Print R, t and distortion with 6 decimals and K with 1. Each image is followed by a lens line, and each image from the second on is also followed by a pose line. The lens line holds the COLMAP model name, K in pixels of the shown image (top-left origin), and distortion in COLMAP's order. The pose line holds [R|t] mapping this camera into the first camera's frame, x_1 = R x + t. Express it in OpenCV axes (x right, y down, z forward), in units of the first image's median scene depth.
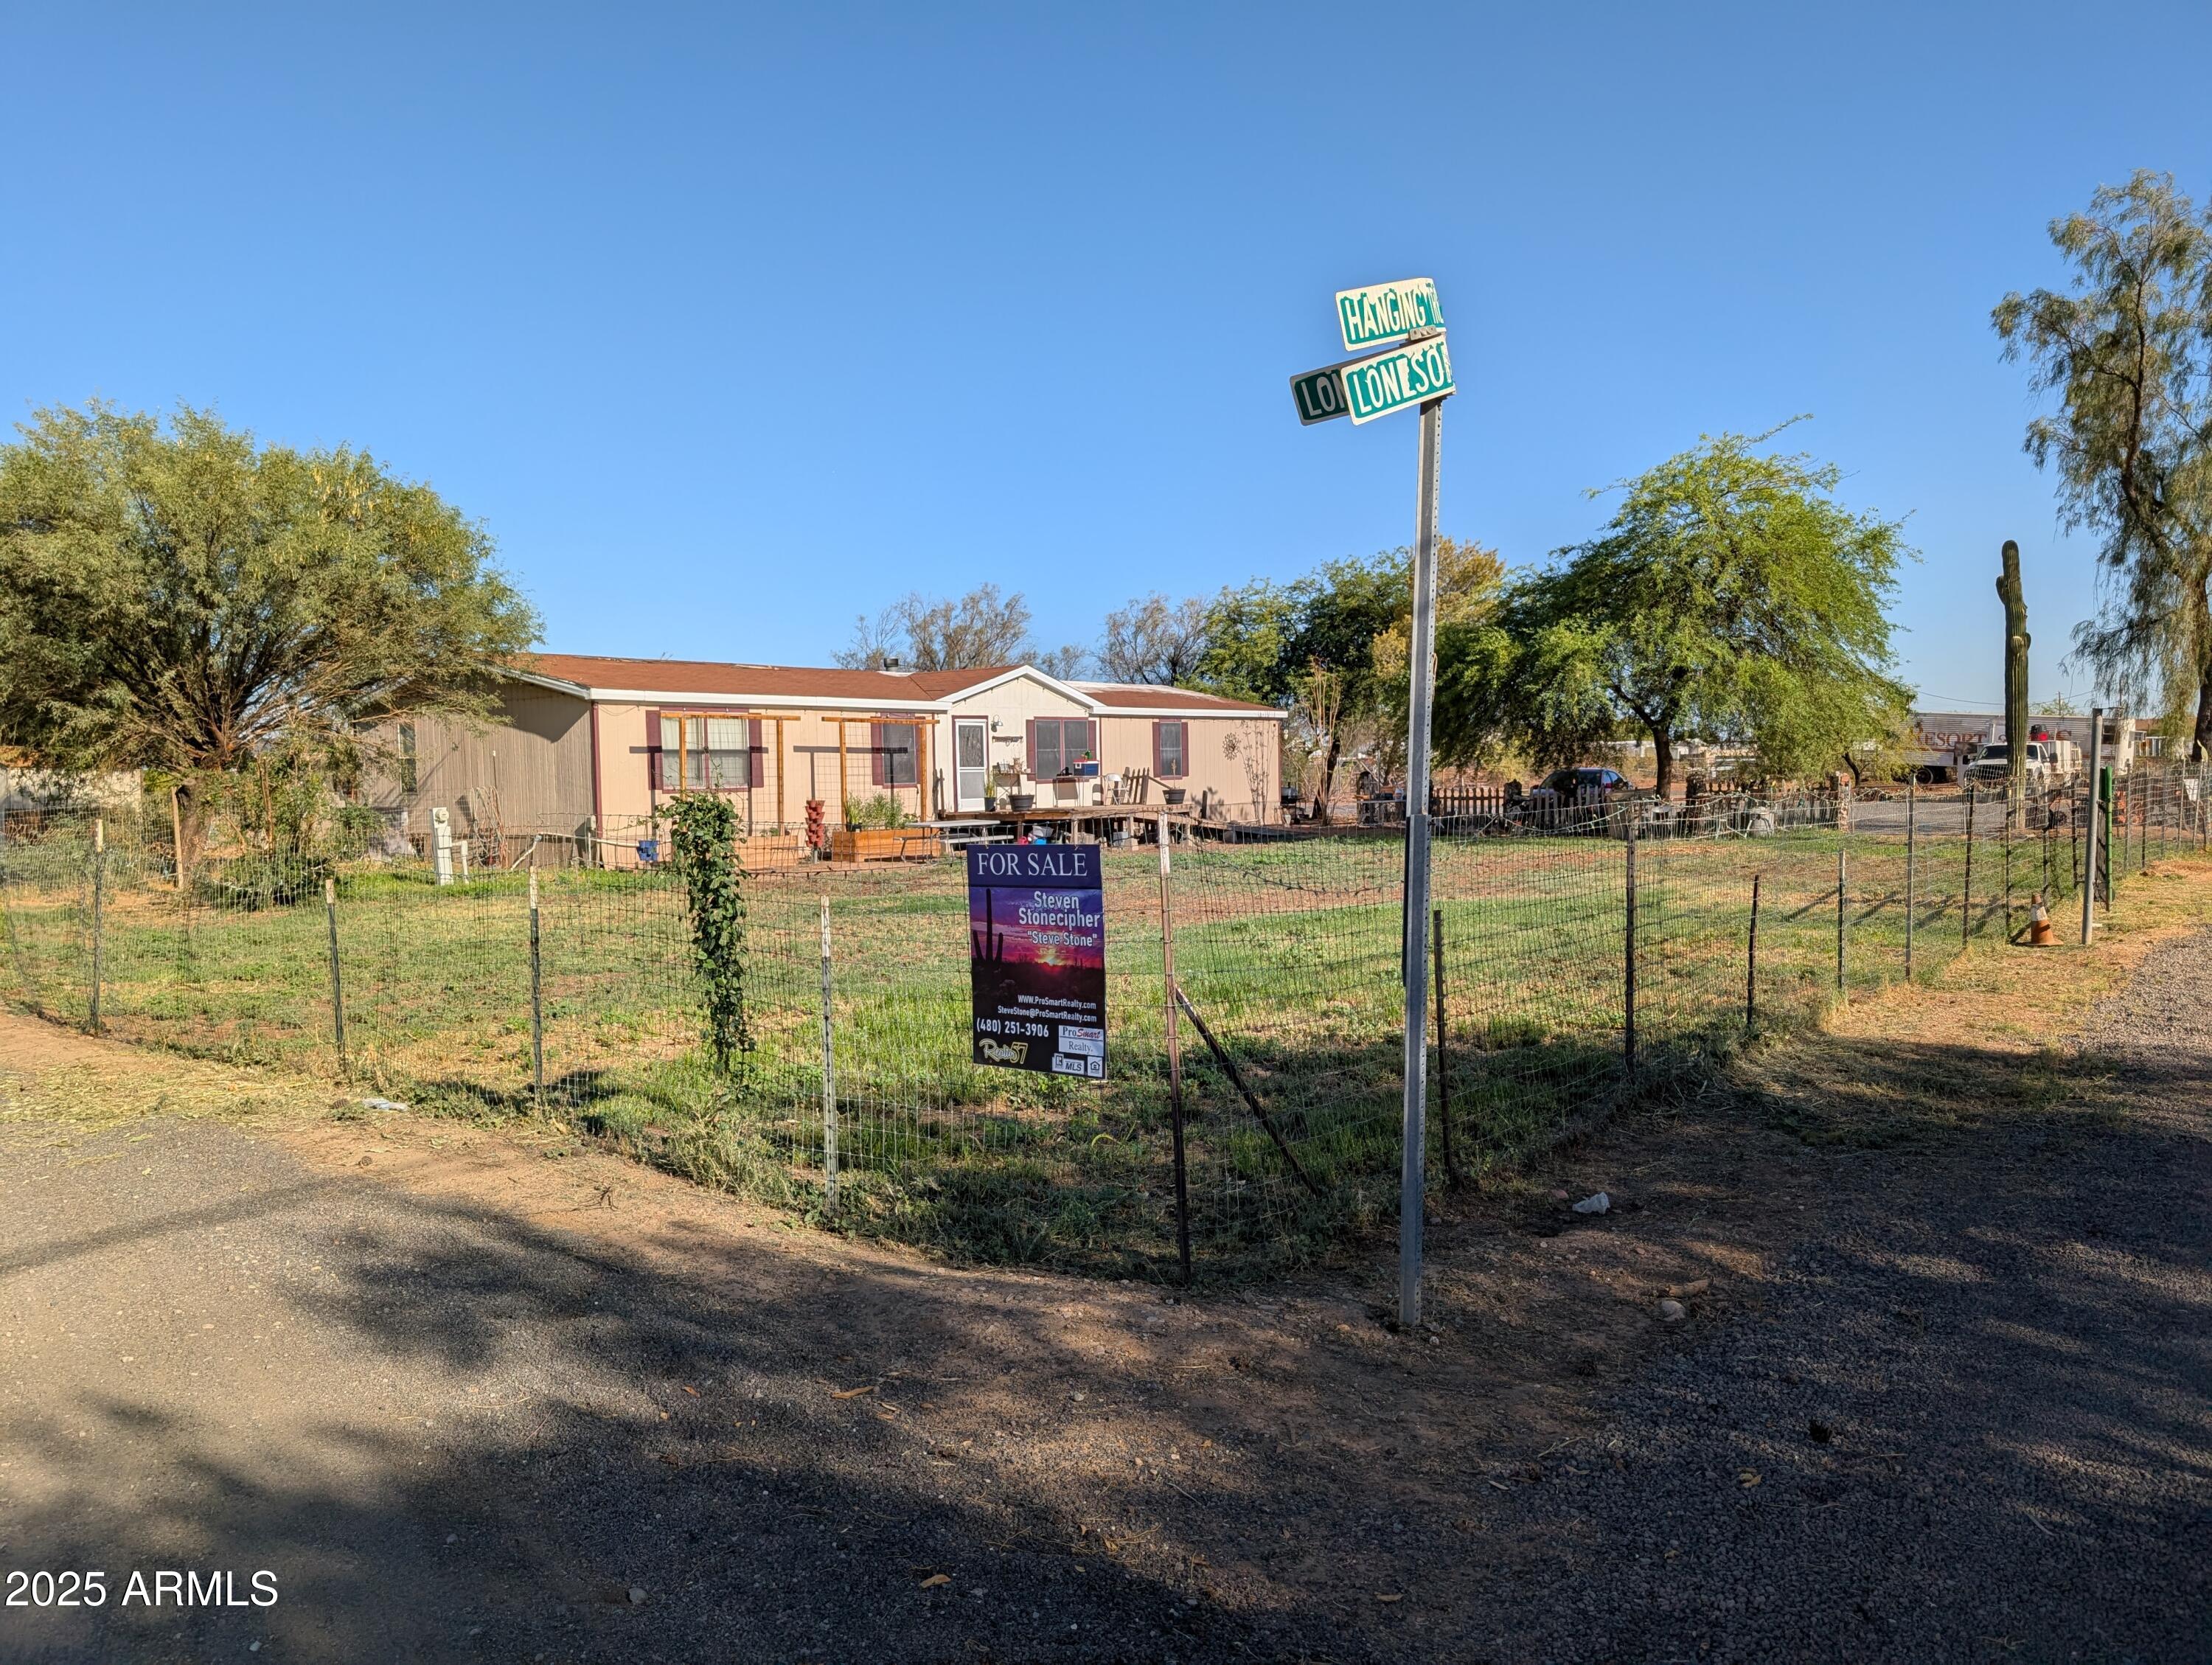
lens RADIAL K [[1548.1, 0, 1115.6], [0, 1548.1, 911.4], [0, 0, 1]] dist [0.046867, -0.095653]
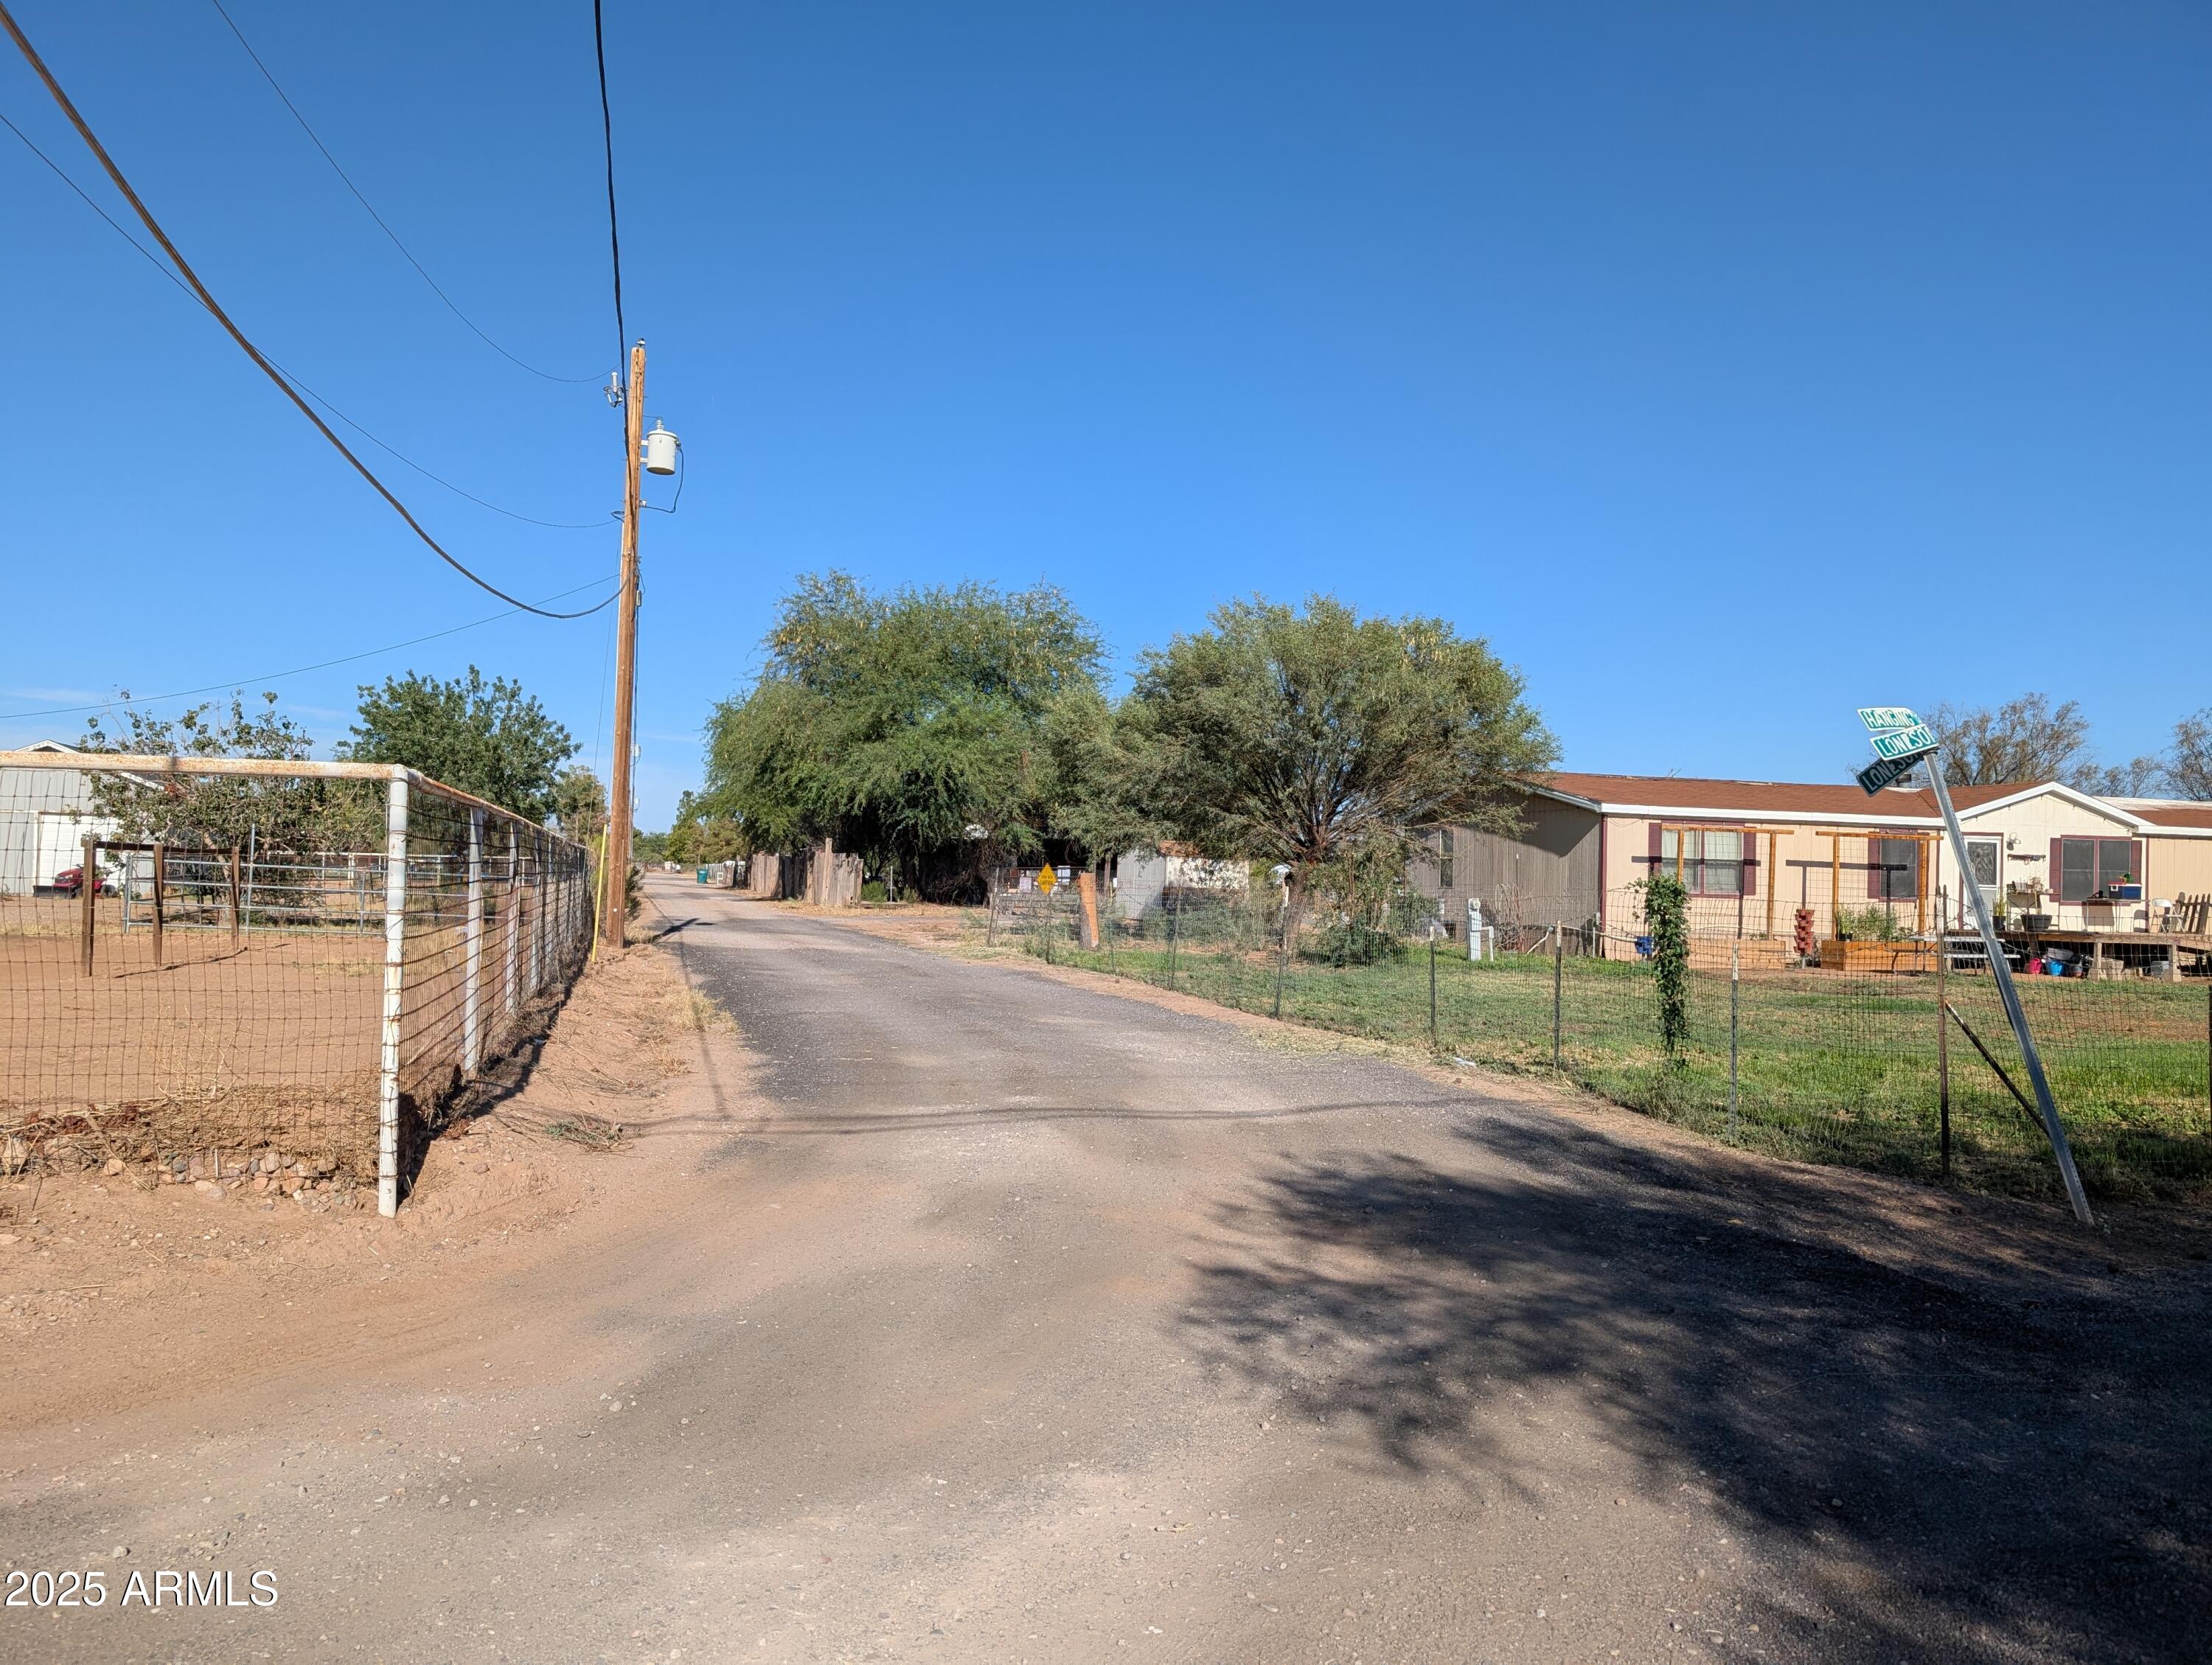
lens RADIAL K [[1561.3, 0, 1106.0], [0, 1561.3, 832.5], [0, 0, 1]] dist [0.005010, 0.001508]
pose [[0.808523, 0.021186, -0.588083, 0.043803], [-0.091588, 0.991704, -0.090193, 0.015267], [0.581293, 0.126785, 0.803756, -0.133059]]
